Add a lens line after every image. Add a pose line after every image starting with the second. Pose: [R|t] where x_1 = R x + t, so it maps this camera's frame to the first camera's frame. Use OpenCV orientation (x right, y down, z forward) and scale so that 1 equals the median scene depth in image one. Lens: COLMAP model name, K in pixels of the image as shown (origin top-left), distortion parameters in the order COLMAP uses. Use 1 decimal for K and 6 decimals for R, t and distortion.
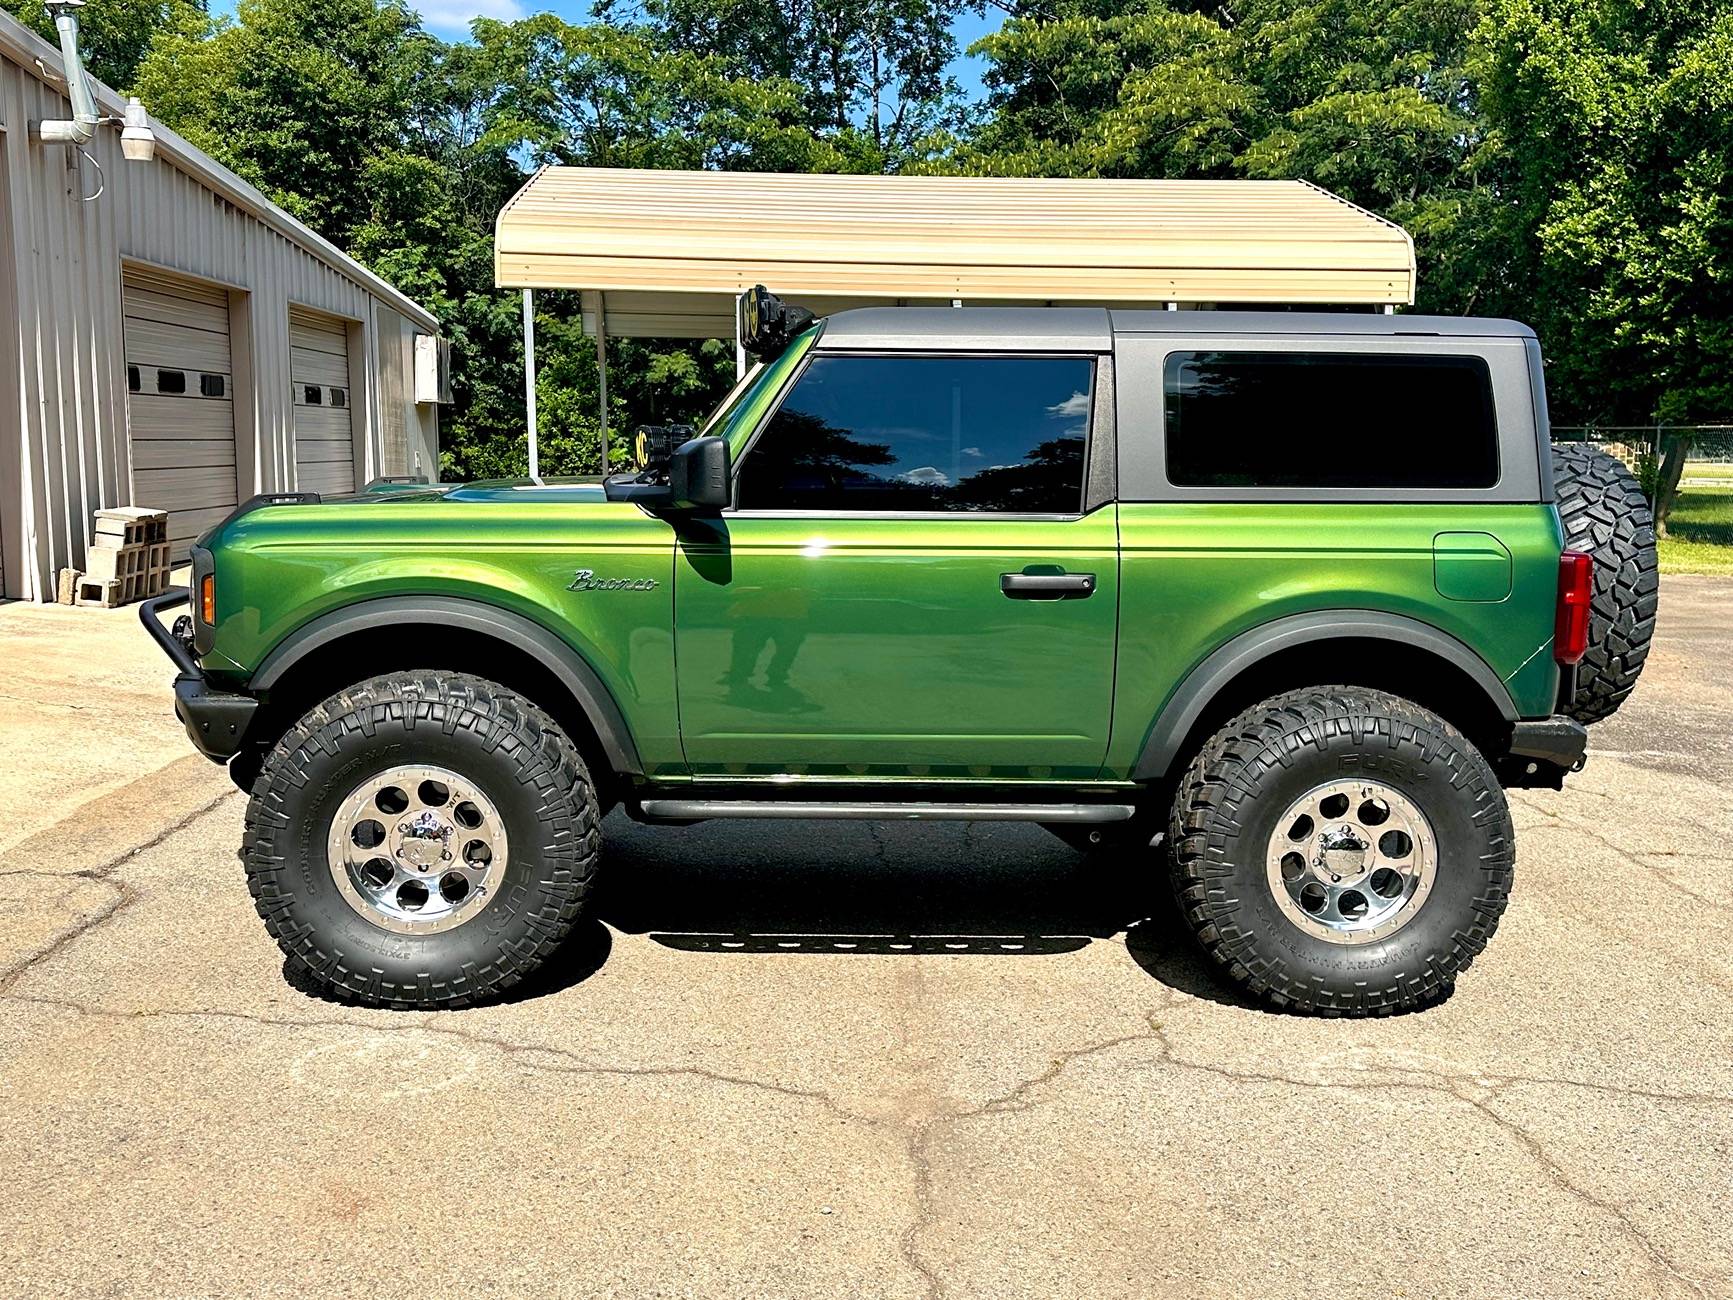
lens RADIAL K [[1666.3, 0, 866.5], [0, 1666.3, 650.0], [0, 0, 1]] dist [0.129825, -0.181204]
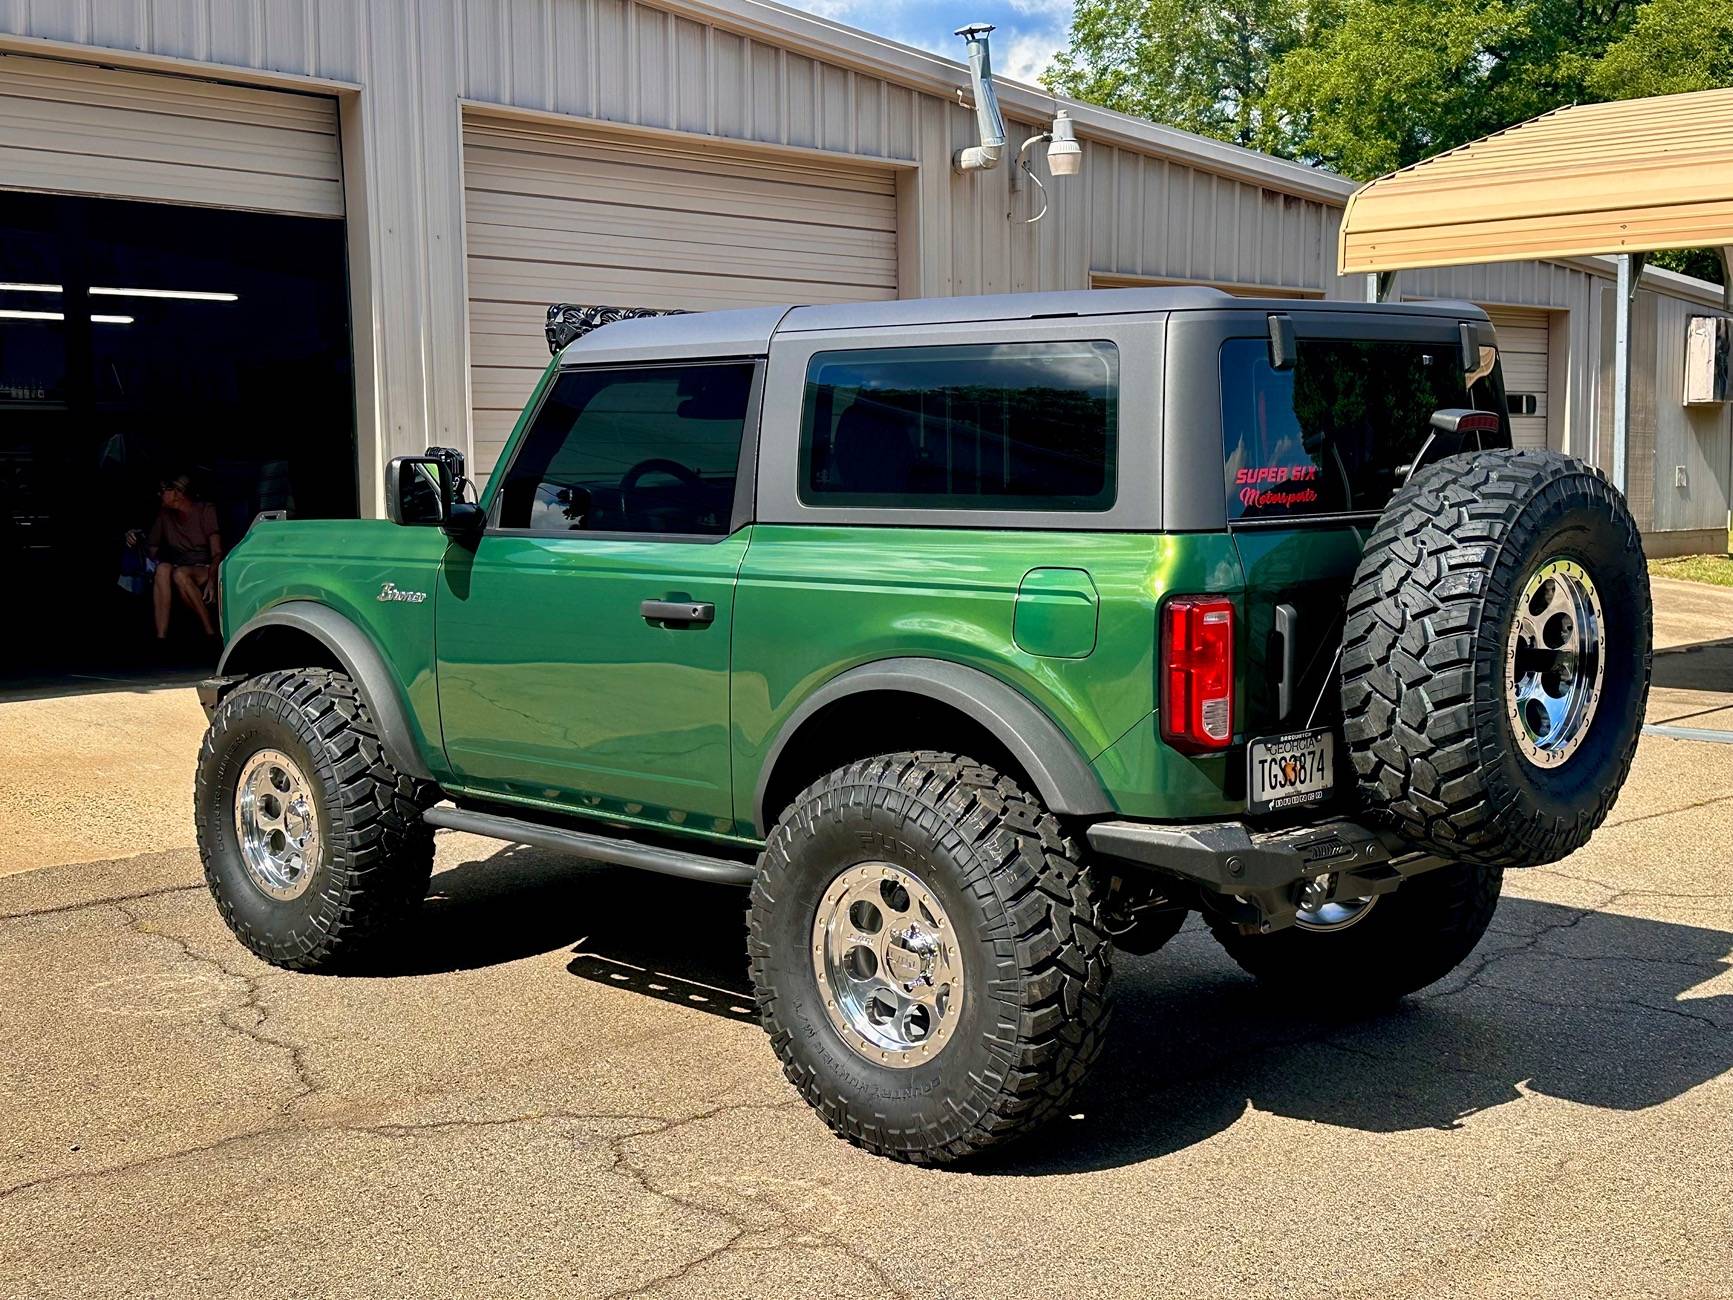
lens RADIAL K [[2097.1, 0, 866.5], [0, 2097.1, 650.0], [0, 0, 1]] dist [0.145864, -0.020134]
pose [[0.699078, 0.050644, -0.713249, 0.989019], [-0.074838, 0.997192, -0.002547, -0.023191], [0.711118, 0.055159, 0.700906, 0.264385]]
